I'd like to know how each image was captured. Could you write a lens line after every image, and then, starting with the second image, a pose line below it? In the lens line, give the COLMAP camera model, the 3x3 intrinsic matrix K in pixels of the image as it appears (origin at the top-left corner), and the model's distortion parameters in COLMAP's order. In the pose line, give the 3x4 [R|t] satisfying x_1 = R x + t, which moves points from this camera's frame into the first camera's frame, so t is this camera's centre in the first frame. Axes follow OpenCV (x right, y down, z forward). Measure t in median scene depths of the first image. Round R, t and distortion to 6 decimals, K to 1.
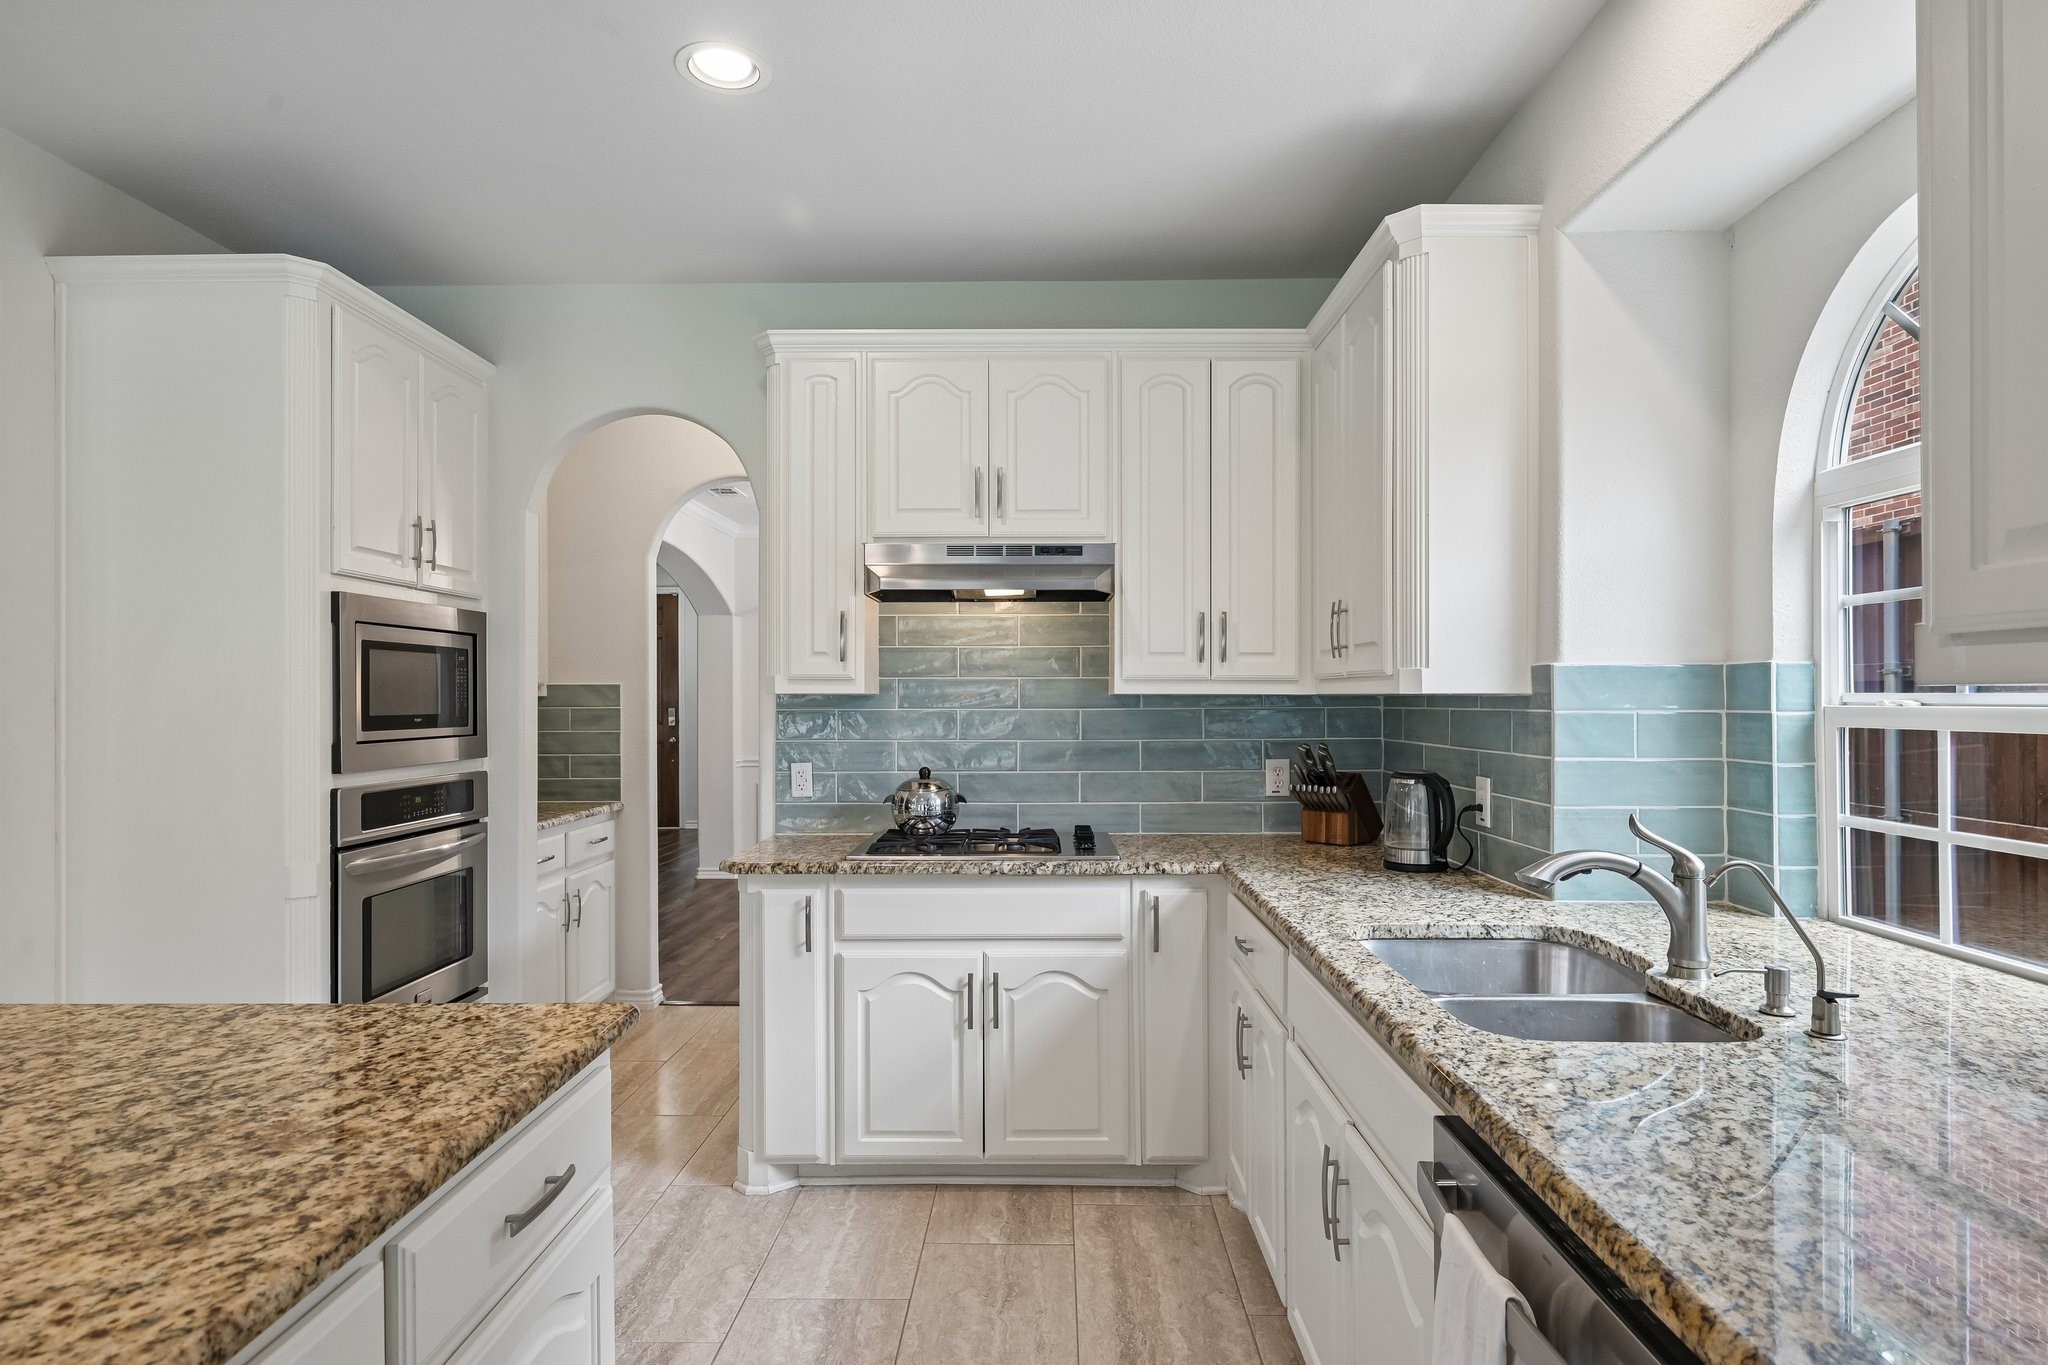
lens RADIAL K [[1107.5, 0, 1023.3], [0, 1107.5, 687.7], [0, 0, 1]] dist [0.003101, 0.000340]
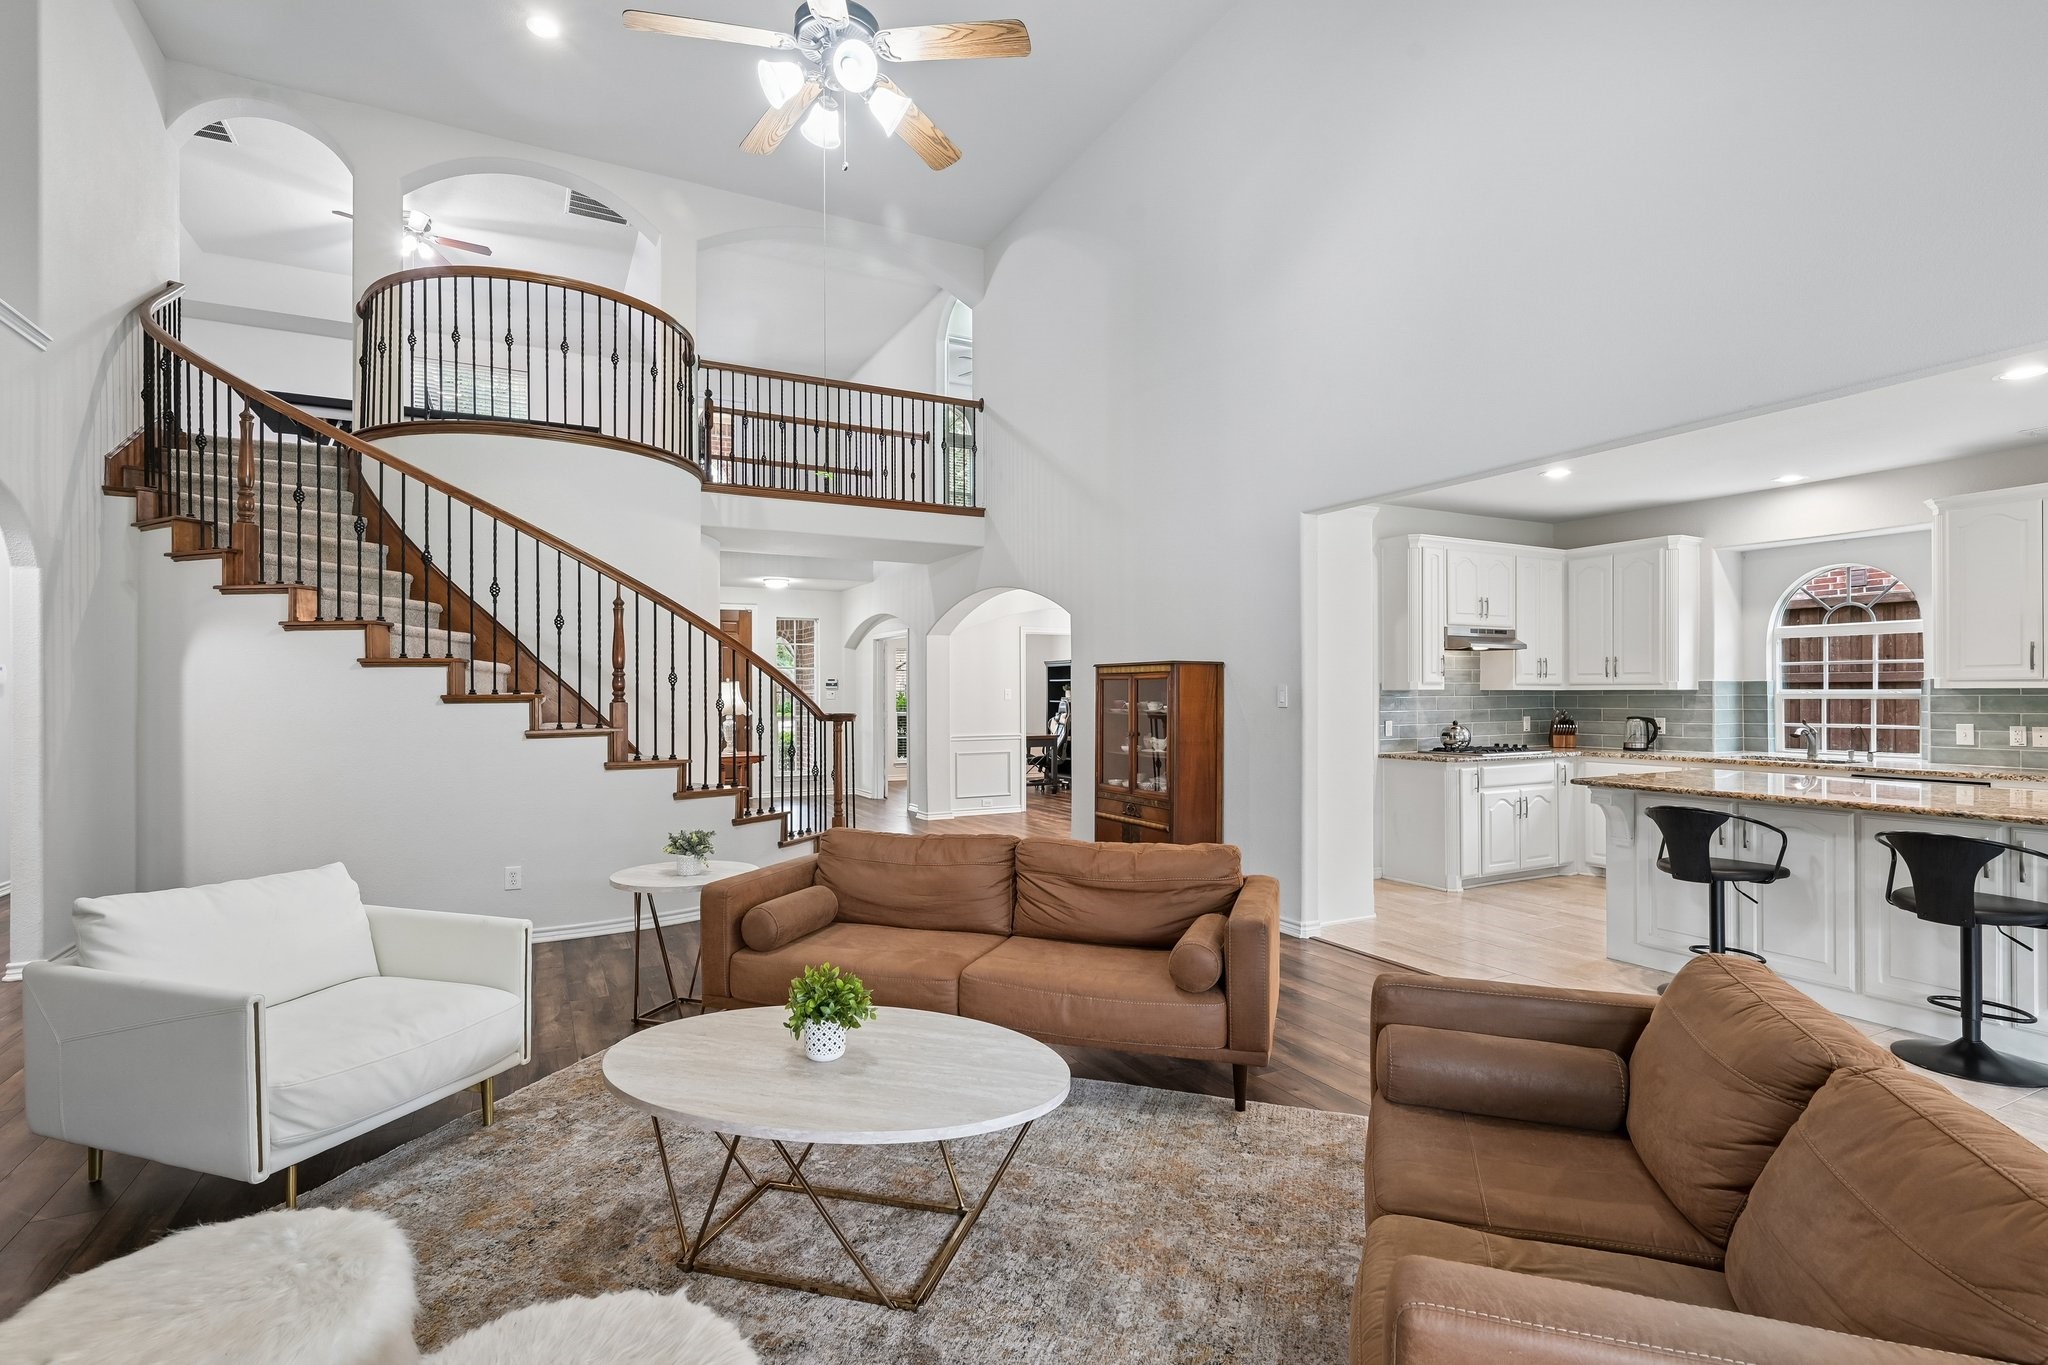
lens RADIAL K [[982.4, 0, 1026.7], [0, 982.4, 685.9], [0, 0, 1]] dist [-0.002160, -0.000105]
pose [[0.874345, 0.002953, 0.485296, -2.160718], [-0.002238, 0.999995, -0.002054, 0.003691], [-0.485300, 0.000710, 0.874348, -0.447023]]
